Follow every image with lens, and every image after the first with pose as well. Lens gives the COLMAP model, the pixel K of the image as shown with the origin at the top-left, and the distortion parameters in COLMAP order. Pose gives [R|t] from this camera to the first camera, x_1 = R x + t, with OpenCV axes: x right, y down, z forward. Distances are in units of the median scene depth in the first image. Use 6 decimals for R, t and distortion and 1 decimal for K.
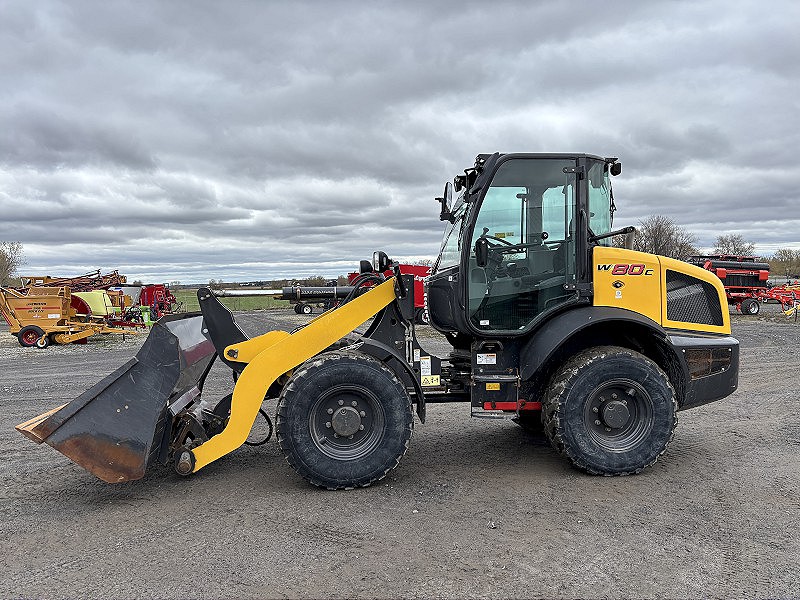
lens RADIAL K [[599.9, 0, 400.6], [0, 599.9, 359.0], [0, 0, 1]] dist [0.029967, -0.028147]
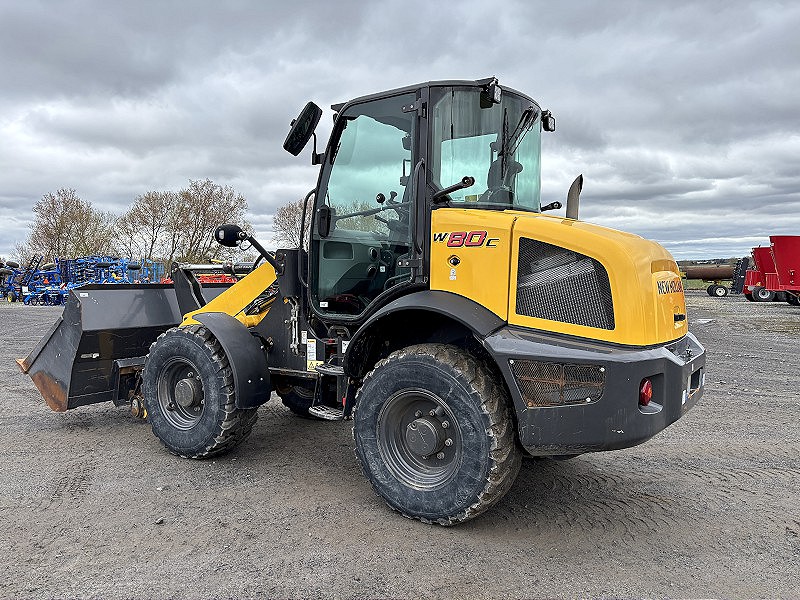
lens RADIAL K [[599.9, 0, 400.6], [0, 599.9, 359.0], [0, 0, 1]] dist [0.029967, -0.028147]
pose [[0.759161, 0.106267, -0.642170, 0.718537], [-0.083054, 0.994333, 0.066359, -0.045238], [0.645583, 0.002958, 0.763684, 0.379717]]
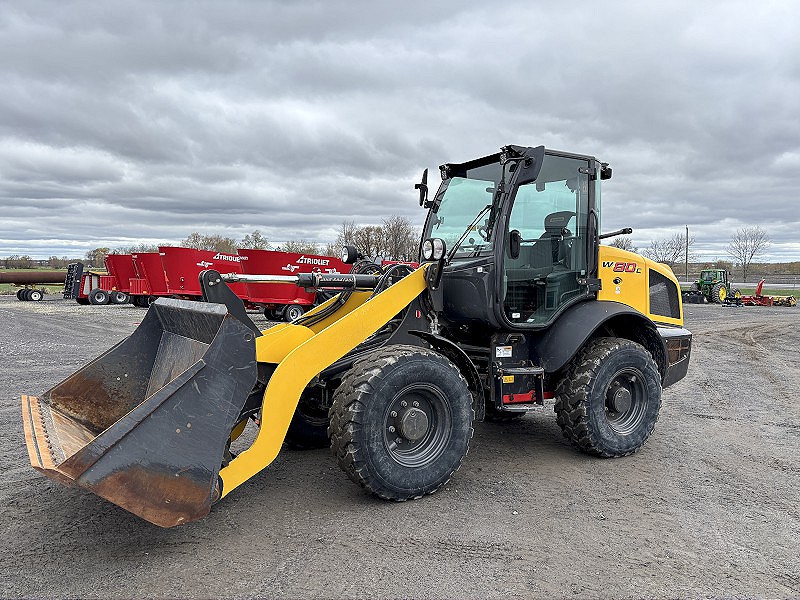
lens RADIAL K [[605.6, 0, 412.7], [0, 605.6, 323.5], [0, 0, 1]] dist [0.008141, -0.008243]
pose [[0.908233, -0.001010, 0.418463, -0.404071], [0.018569, 0.999109, -0.037891, -0.011263], [-0.418052, 0.042184, 0.907443, 0.138541]]
